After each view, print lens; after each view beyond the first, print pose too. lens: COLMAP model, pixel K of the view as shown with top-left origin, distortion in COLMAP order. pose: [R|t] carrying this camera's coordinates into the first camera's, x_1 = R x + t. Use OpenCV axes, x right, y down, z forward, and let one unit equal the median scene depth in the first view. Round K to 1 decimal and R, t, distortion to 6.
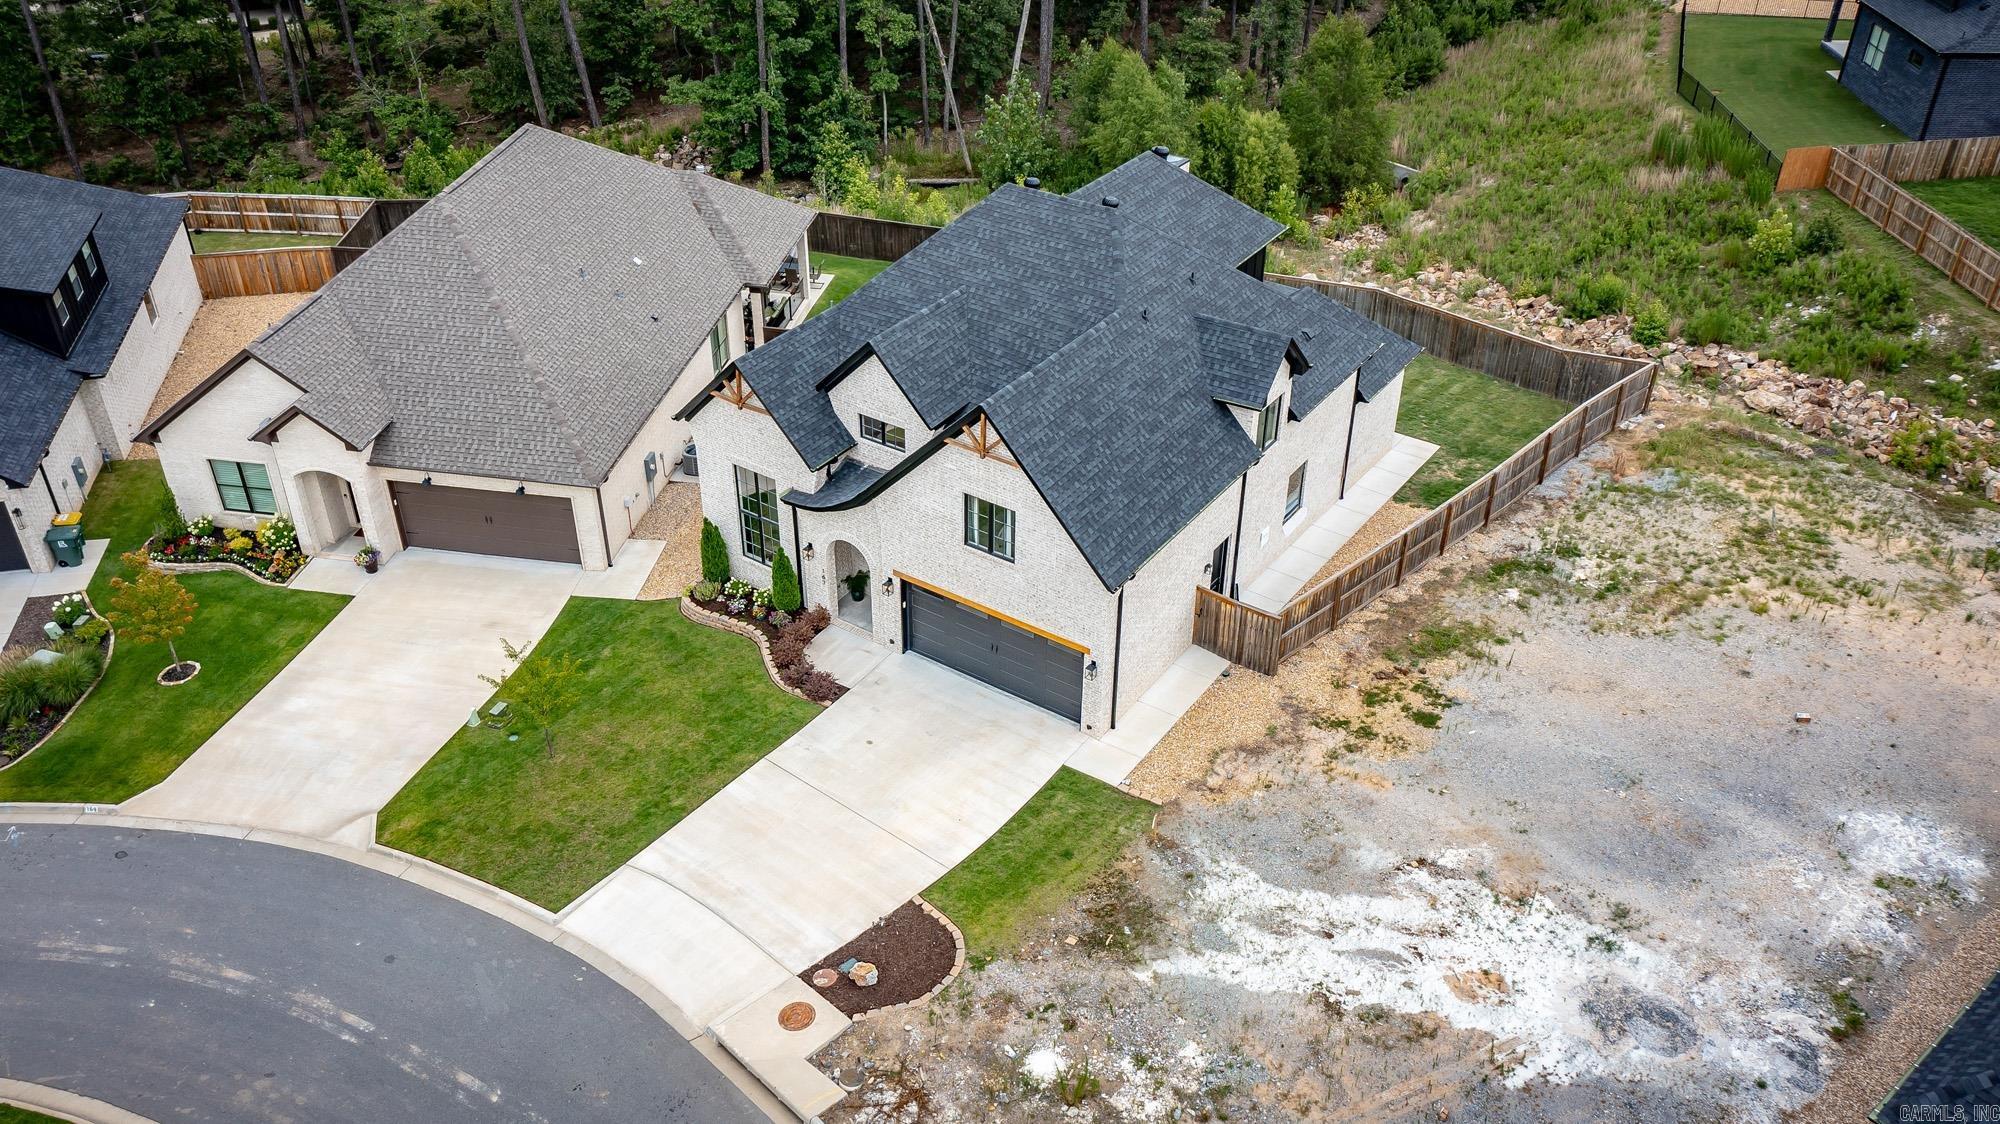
lens RADIAL K [[1612.5, 0, 1060.5], [0, 1612.5, 563.4], [0, 0, 1]] dist [0.014597, 0.003927]
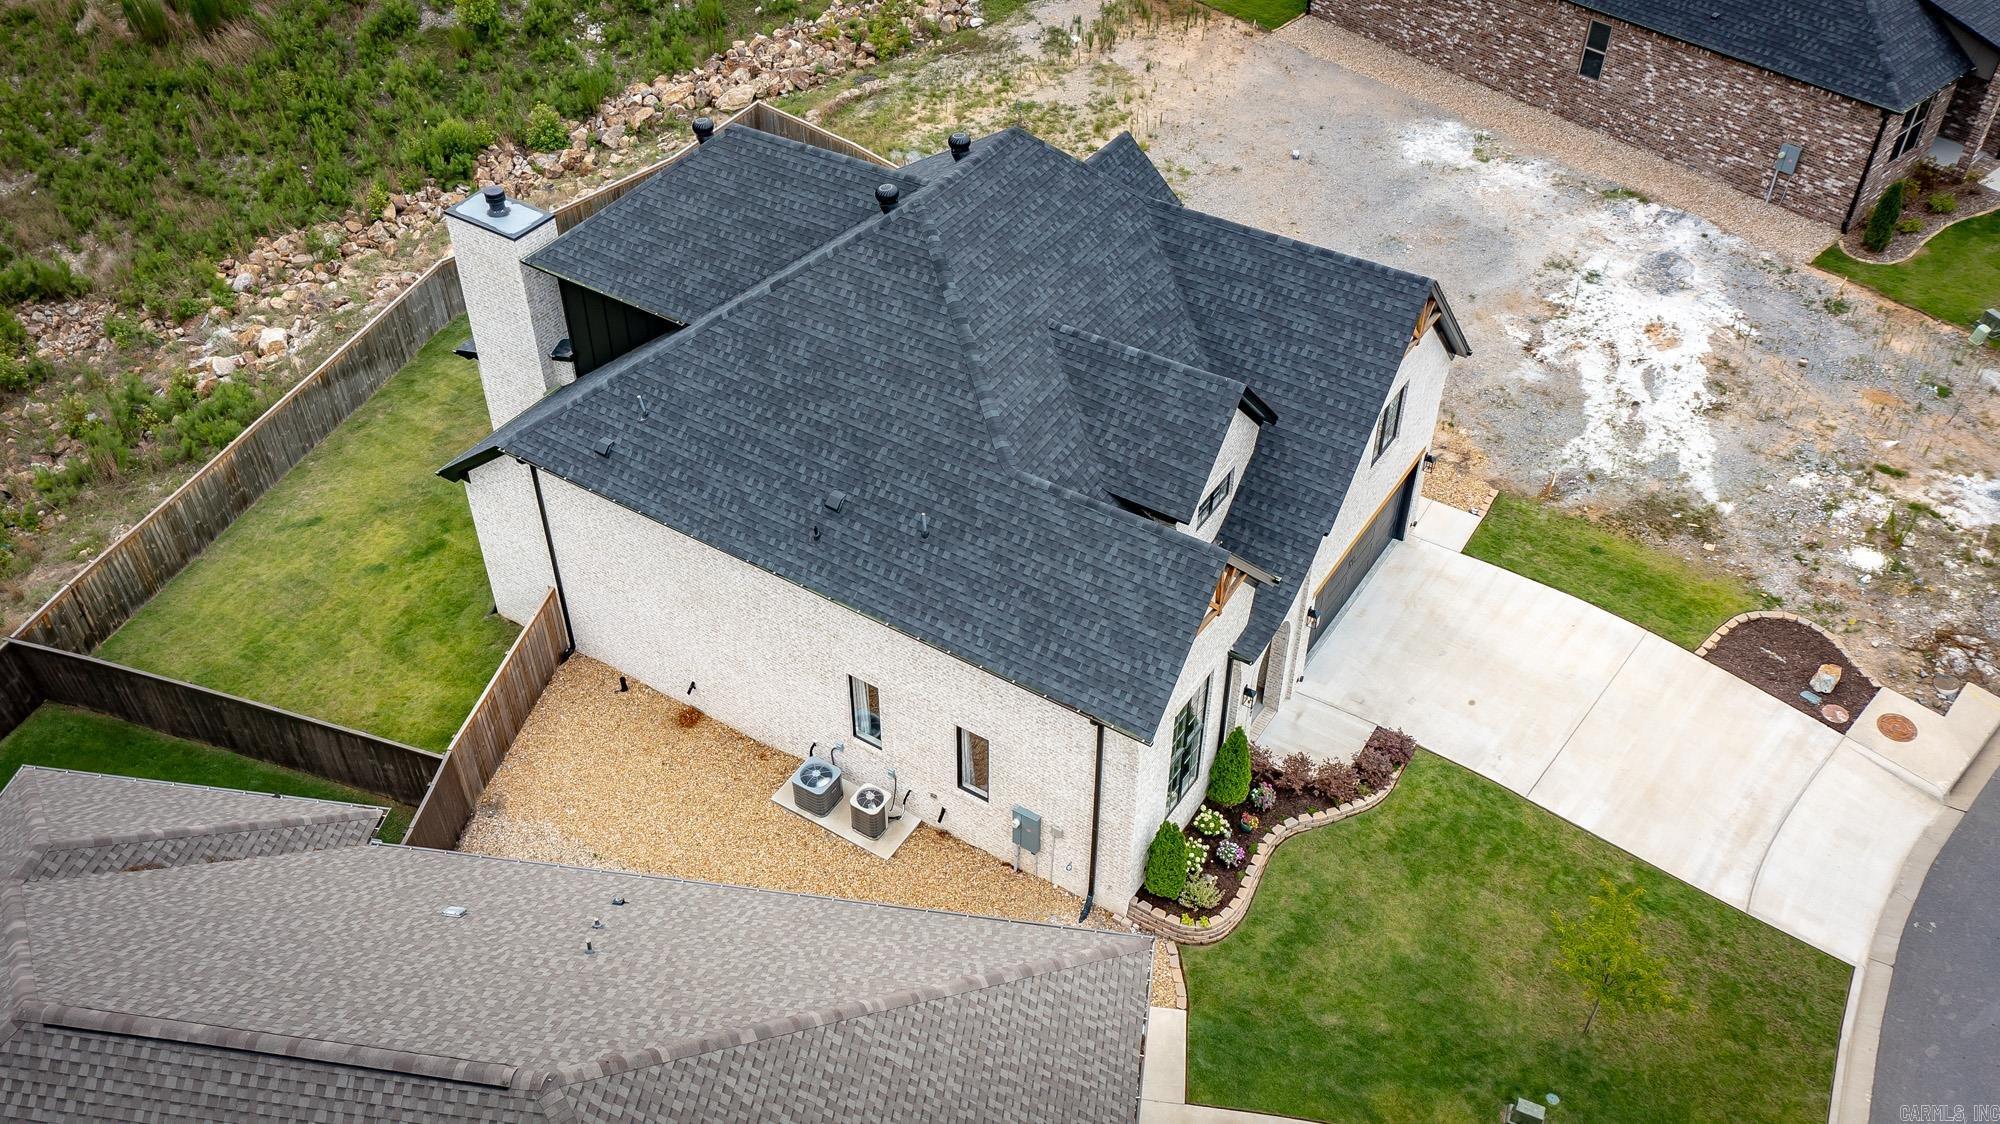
lens RADIAL K [[1630.6, 0, 977.7], [0, 1630.6, 559.9], [0, 0, 1]] dist [0.015545, 0.001746]
pose [[0.015332, -0.671961, 0.740428, -0.718643], [0.567686, 0.615441, 0.546776, -0.561365], [-0.823102, 0.411948, 0.390899, 0.857924]]
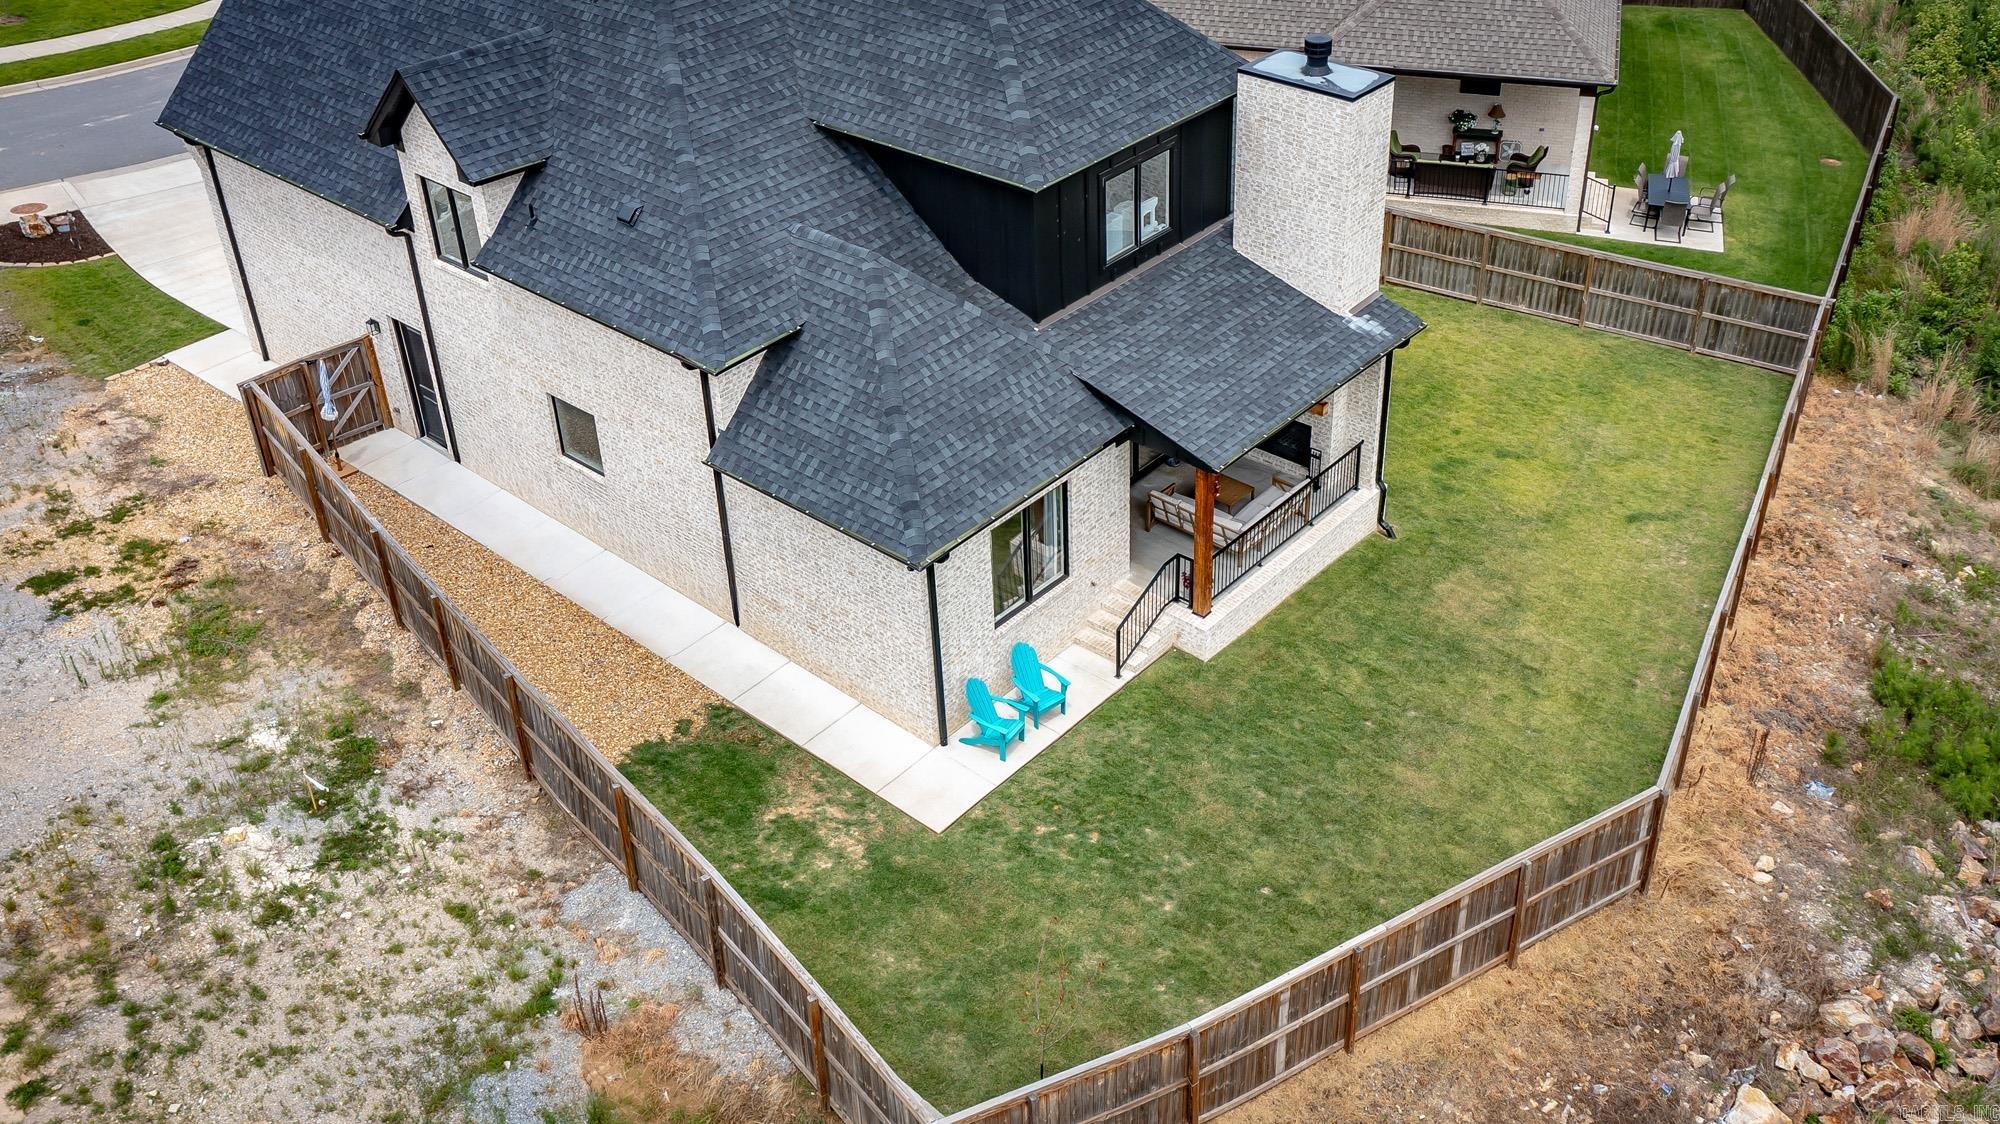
lens RADIAL K [[1876.4, 0, 1088.0], [0, 1876.4, 509.1], [0, 0, 1]] dist [0.005004, 0.009138]
pose [[-0.117450, 0.521826, -0.844928, 0.824671], [-0.547362, 0.675895, 0.493519, -0.538421], [0.828613, 0.520445, 0.206243, 1.215271]]
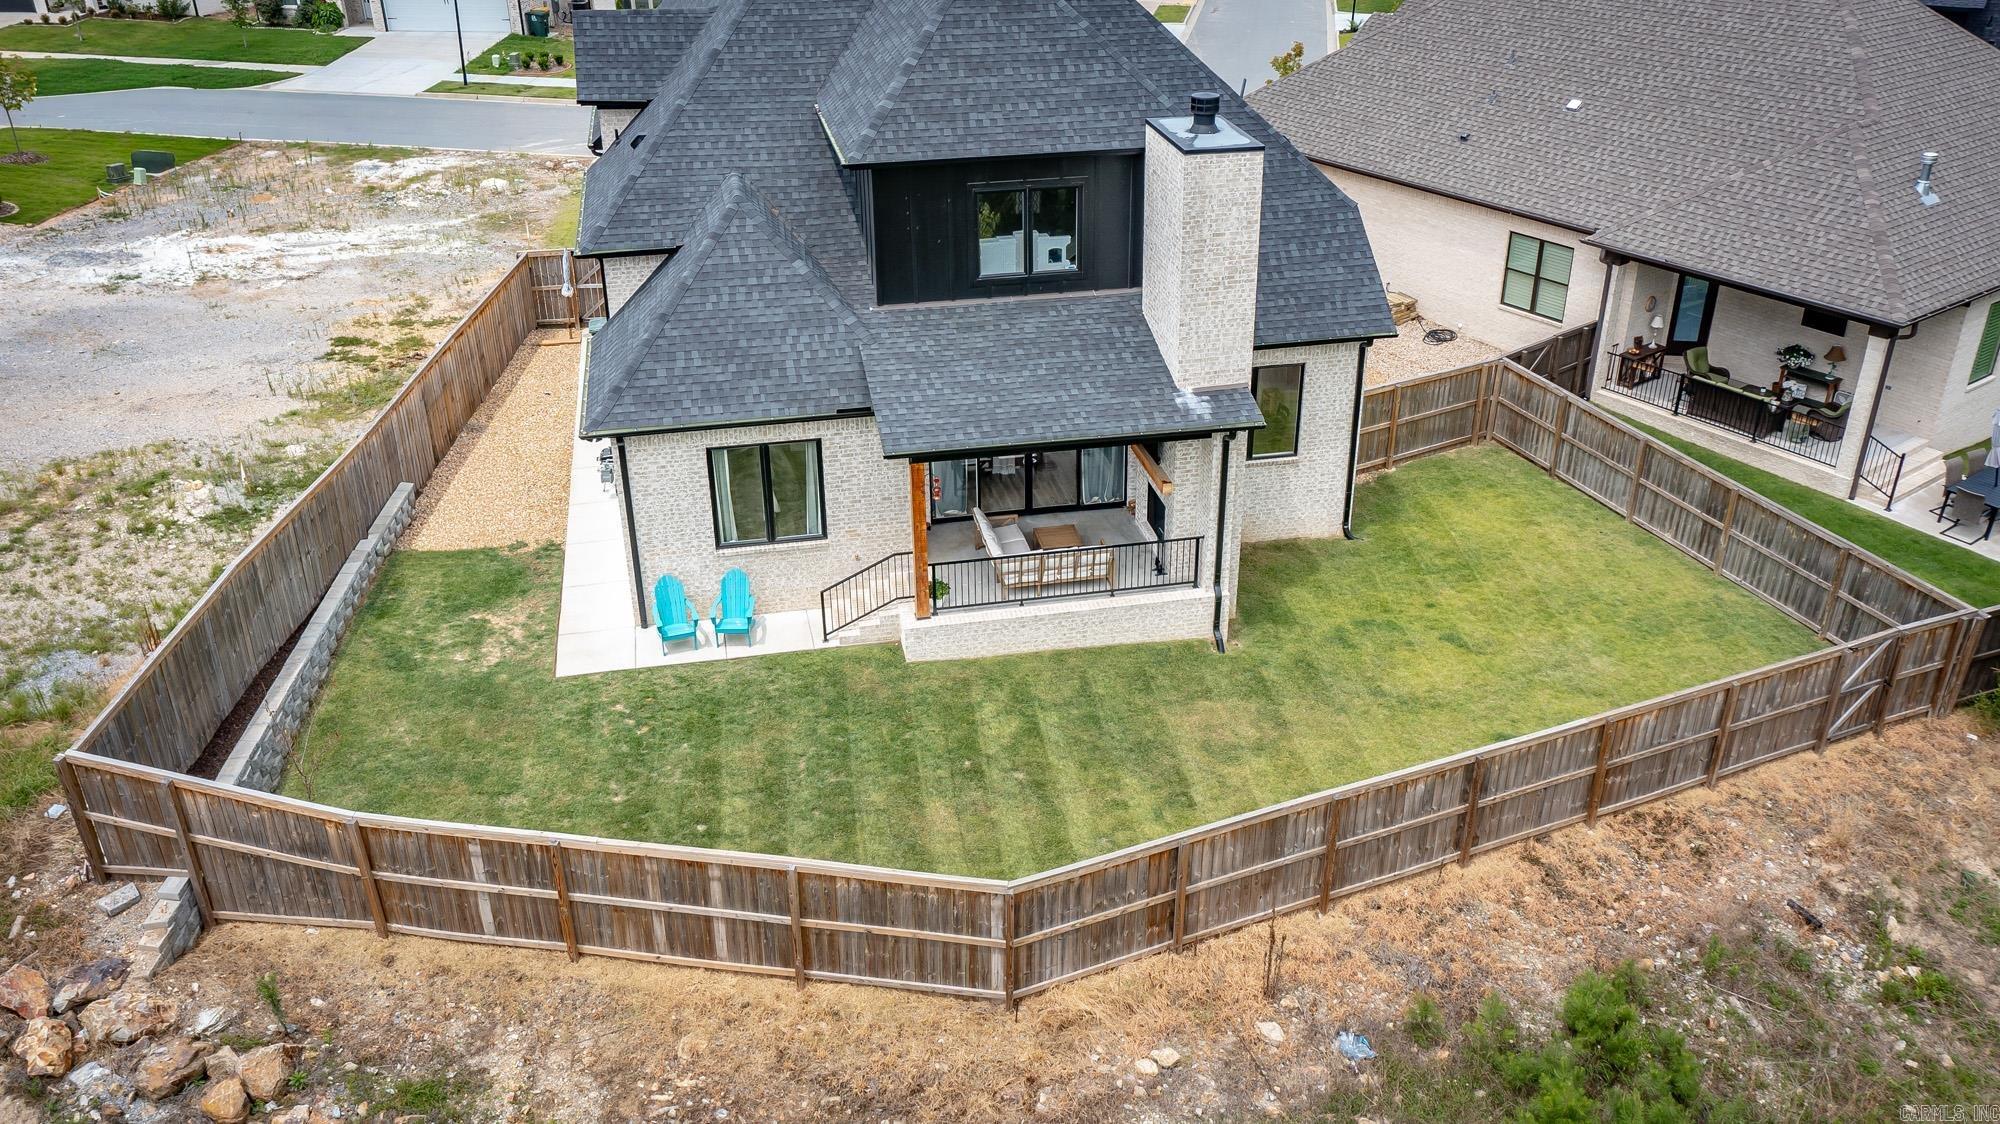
lens RADIAL K [[1630.6, 0, 977.7], [0, 1630.6, 559.9], [0, 0, 1]] dist [0.015545, 0.001746]
pose [[-0.733061, 0.300374, -0.610243, 0.586703], [-0.385035, 0.556337, 0.736368, -0.676763], [0.560686, 0.774768, -0.292175, 1.621981]]
